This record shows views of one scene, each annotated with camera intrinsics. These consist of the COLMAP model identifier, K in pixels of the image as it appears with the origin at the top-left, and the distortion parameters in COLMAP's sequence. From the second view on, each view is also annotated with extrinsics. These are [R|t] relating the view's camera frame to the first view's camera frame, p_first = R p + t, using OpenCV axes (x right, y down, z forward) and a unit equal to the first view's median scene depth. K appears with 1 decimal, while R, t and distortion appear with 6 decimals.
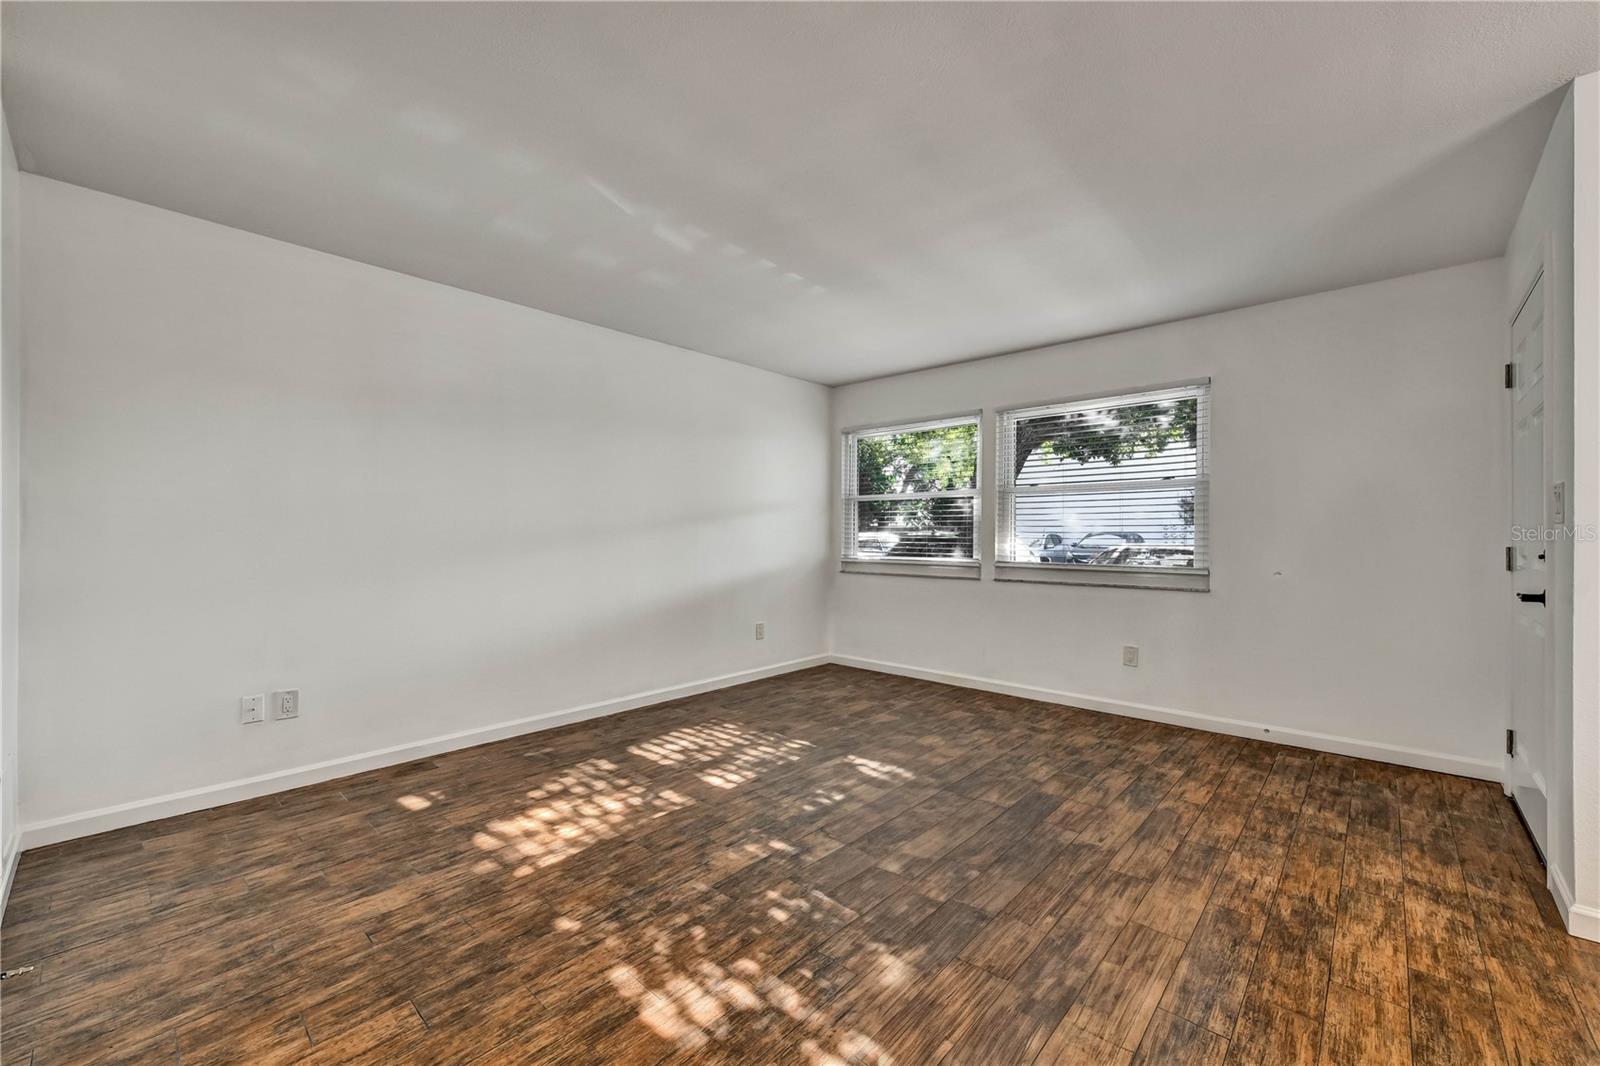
lens RADIAL K [[635.1, 0, 799.5], [0, 635.1, 542.1], [0, 0, 1]] dist [0.000297, -0.000551]
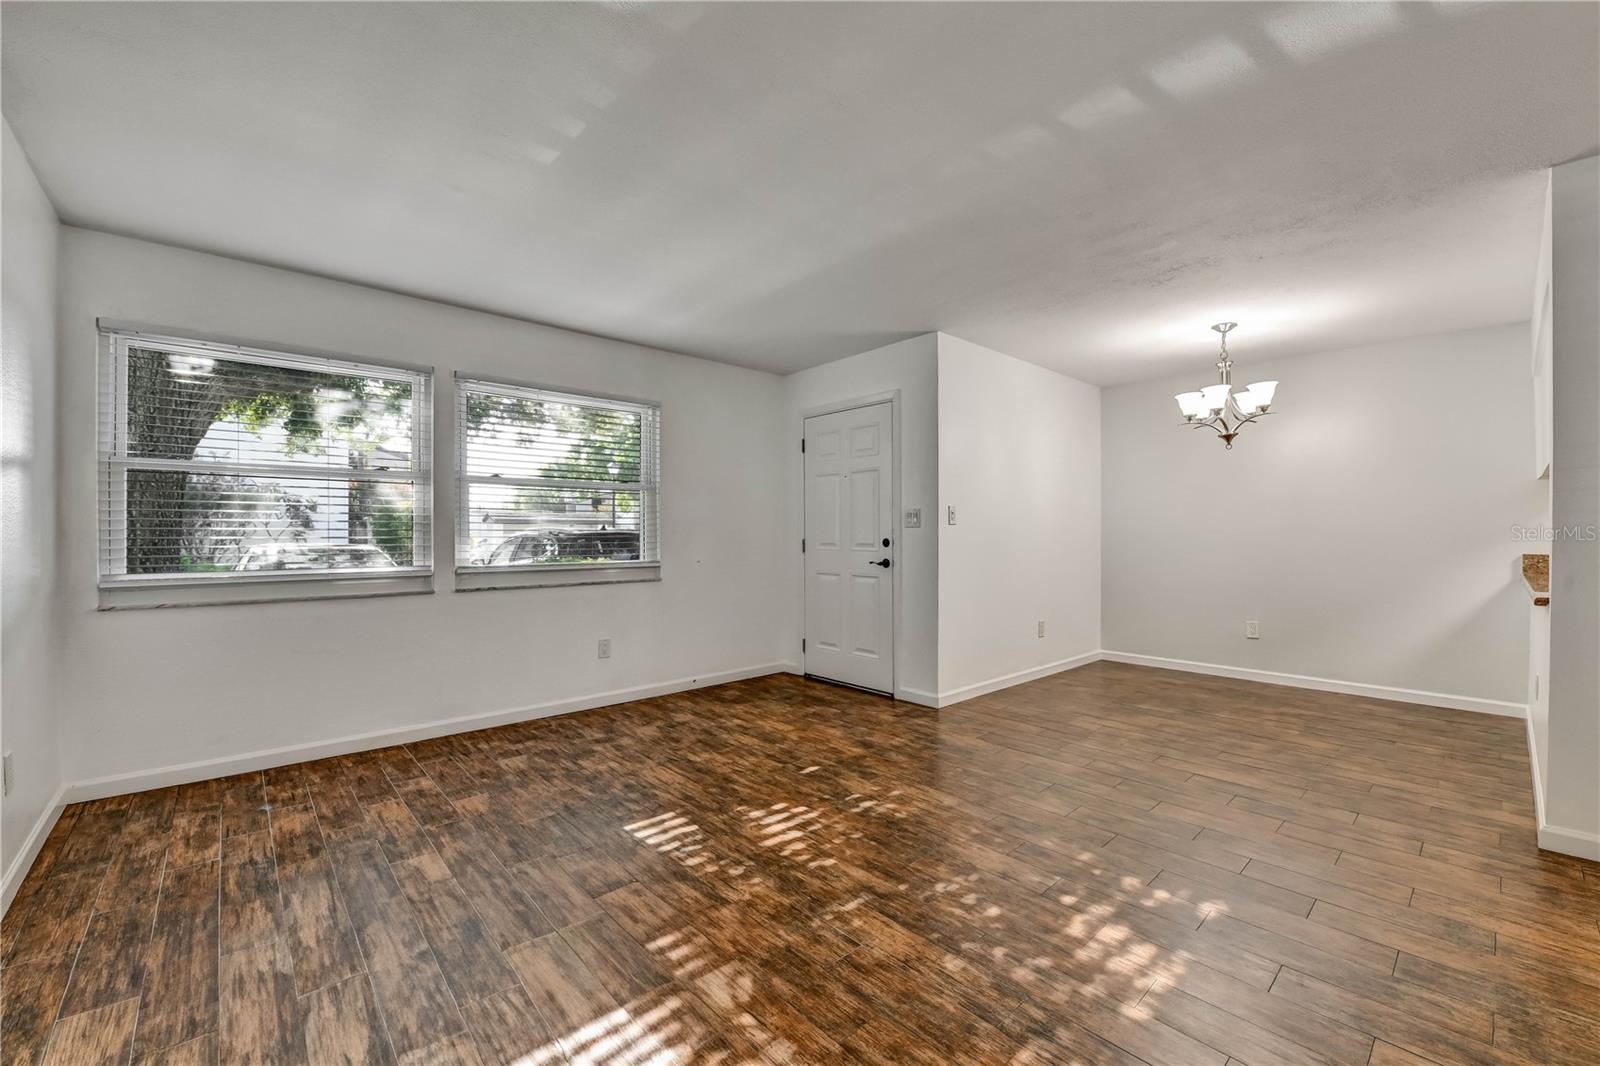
lens RADIAL K [[647.3, 0, 796.8], [0, 647.3, 543.6], [0, 0, 1]] dist [-0.023758, -0.000230]
pose [[0.092640, -0.016399, 0.995565, -0.604877], [0.014619, 0.999779, 0.015108, -0.006654], [-0.995592, 0.013155, 0.092859, 0.691404]]
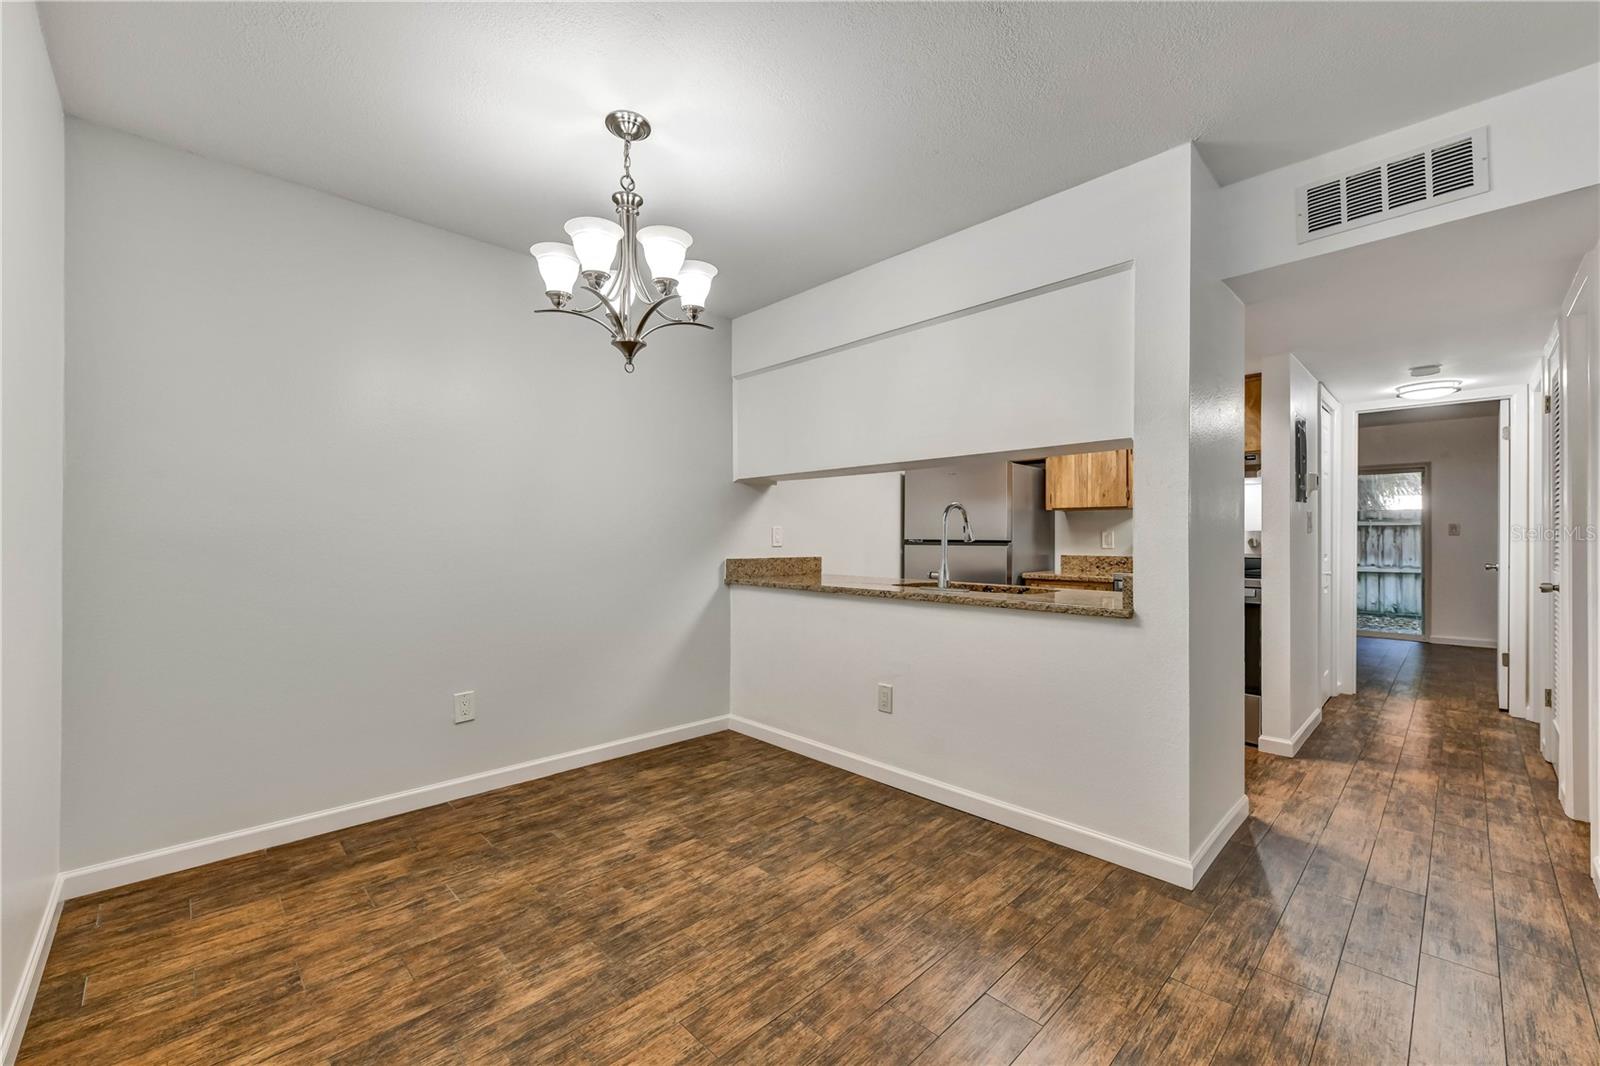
lens RADIAL K [[638.5, 0, 795.9], [0, 638.5, 531.8], [0, 0, 1]] dist [0.003021, -0.000145]
pose [[-0.998499, -0.001853, 0.054731, 0.477697], [-0.001587, 0.999987, 0.004905, -0.003007], [-0.054740, 0.004811, -0.998489, 0.593890]]
